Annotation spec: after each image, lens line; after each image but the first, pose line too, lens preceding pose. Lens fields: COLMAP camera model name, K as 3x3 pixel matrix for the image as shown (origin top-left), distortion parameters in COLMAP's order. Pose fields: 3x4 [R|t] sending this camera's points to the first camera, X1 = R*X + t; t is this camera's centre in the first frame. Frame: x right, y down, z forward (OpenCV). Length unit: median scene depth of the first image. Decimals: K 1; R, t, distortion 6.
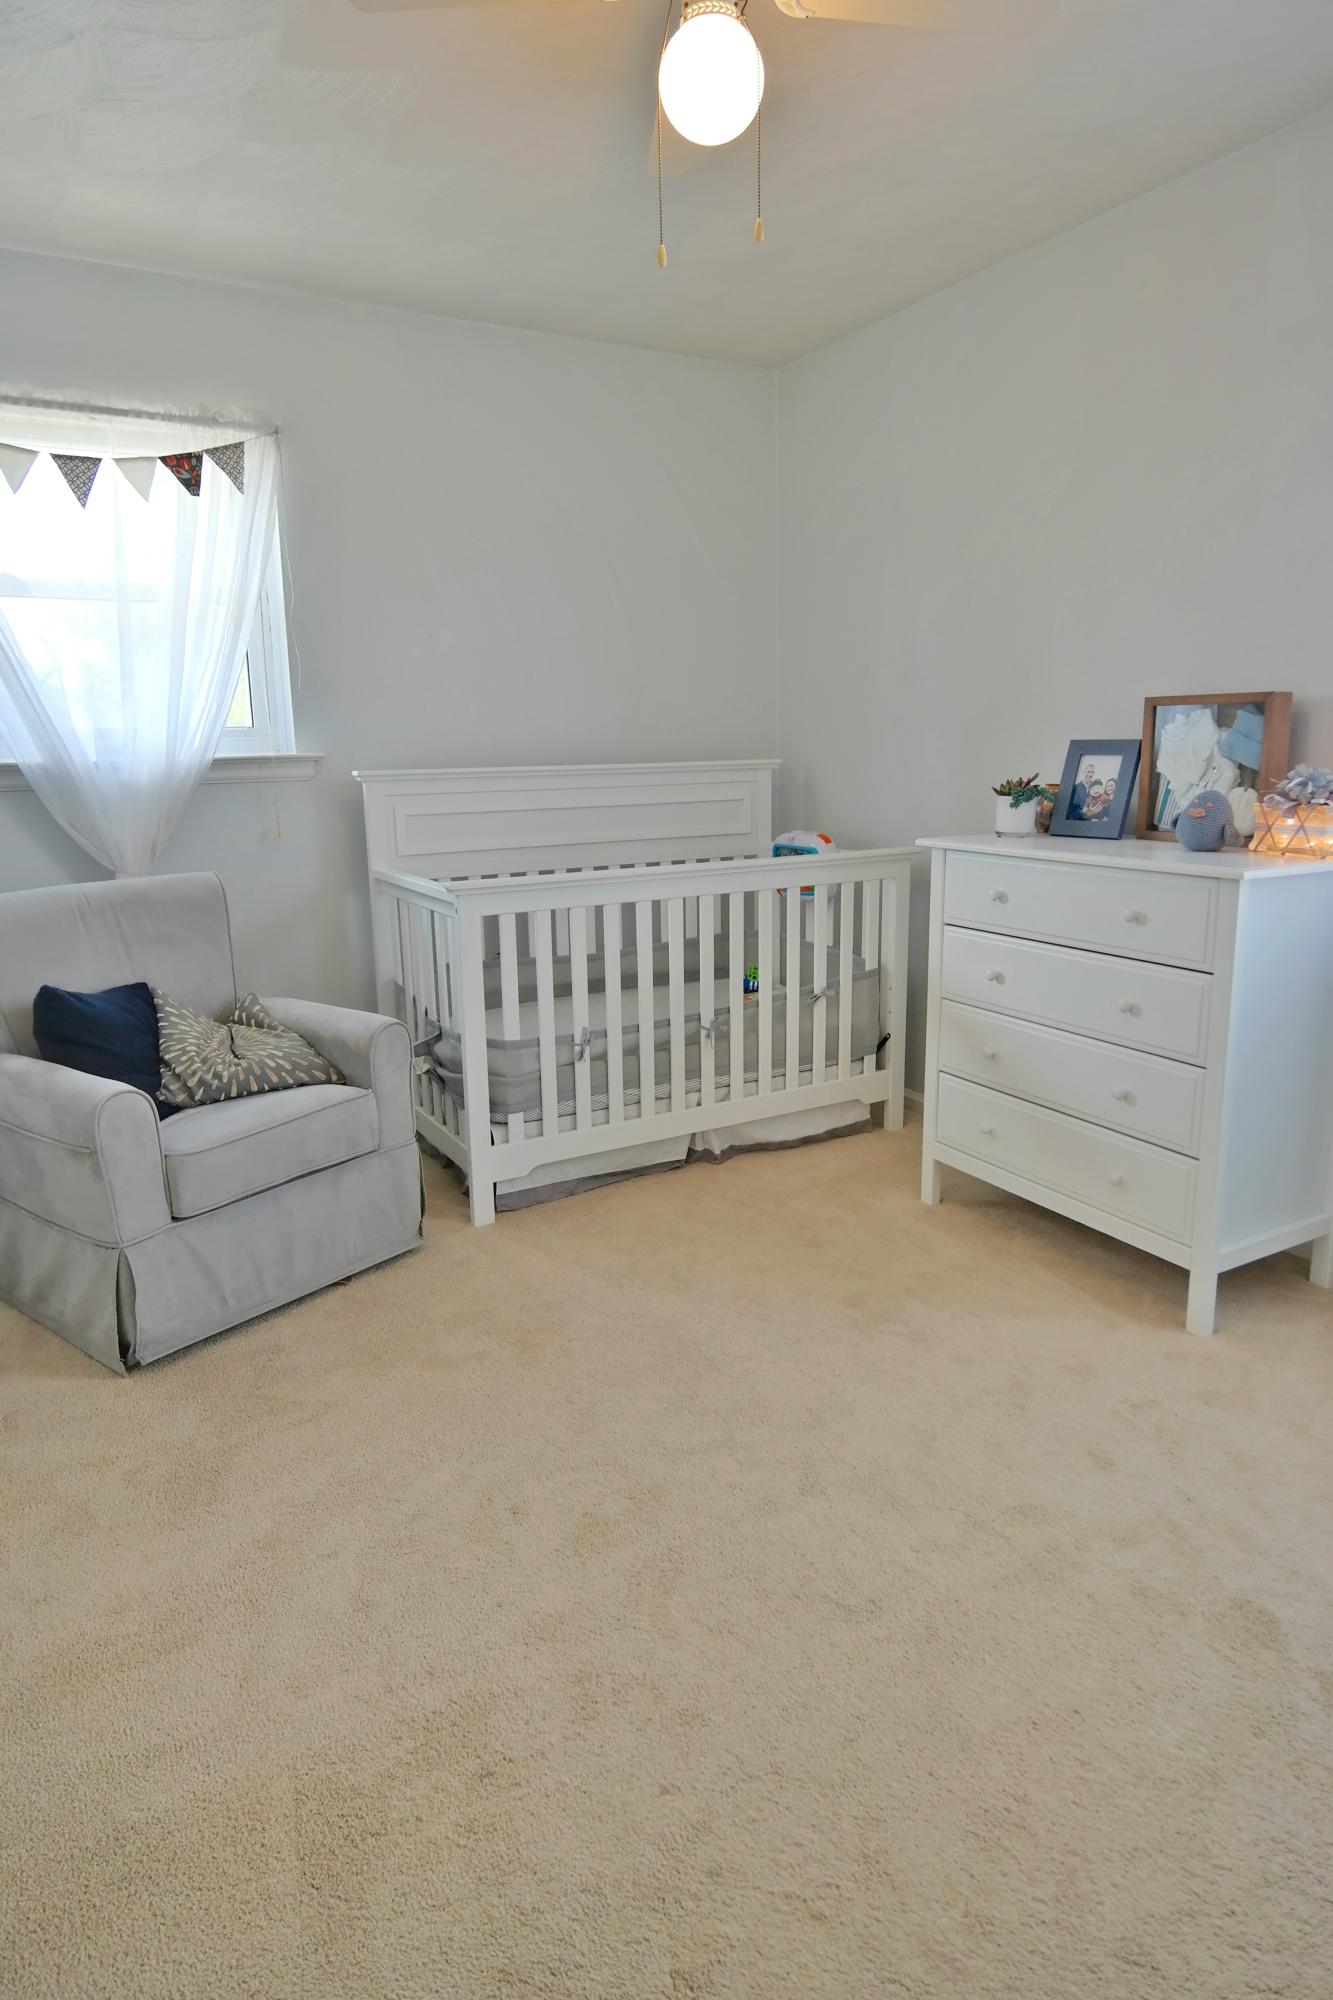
lens RADIAL K [[1153.9, 0, 716.9], [0, 1153.9, 955.2], [0, 0, 1]] dist [-0.034821, 0.017524]
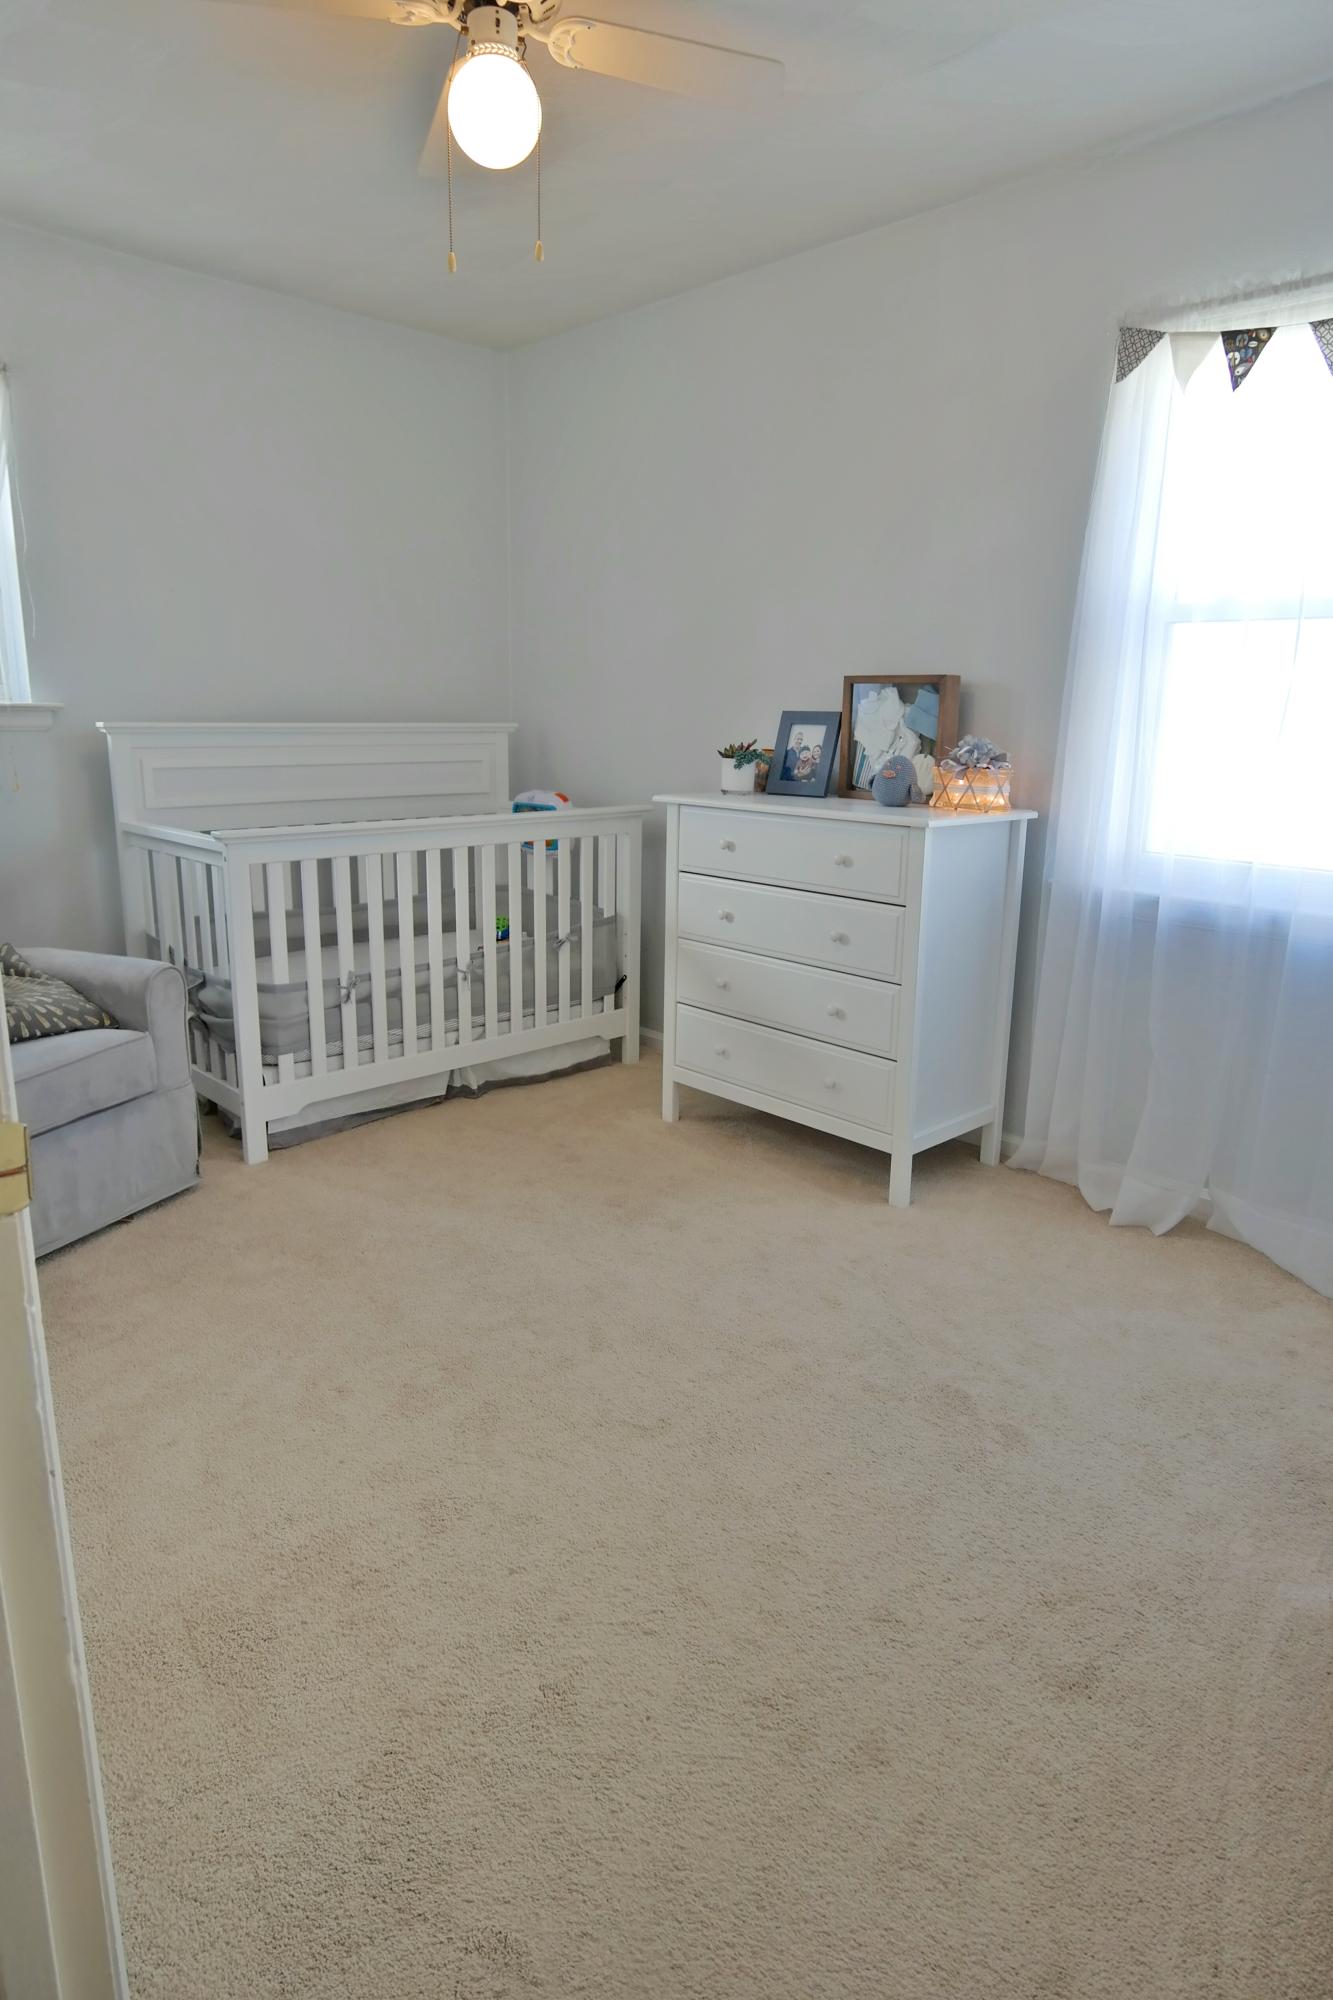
lens RADIAL K [[1153.9, 0, 716.9], [0, 1153.9, 955.2], [0, 0, 1]] dist [-0.034821, 0.017524]
pose [[0.964100, -0.025087, 0.264352, -0.073787], [0.019325, 0.999516, 0.024377, 0.030675], [-0.264835, -0.018393, 0.964118, -0.109124]]
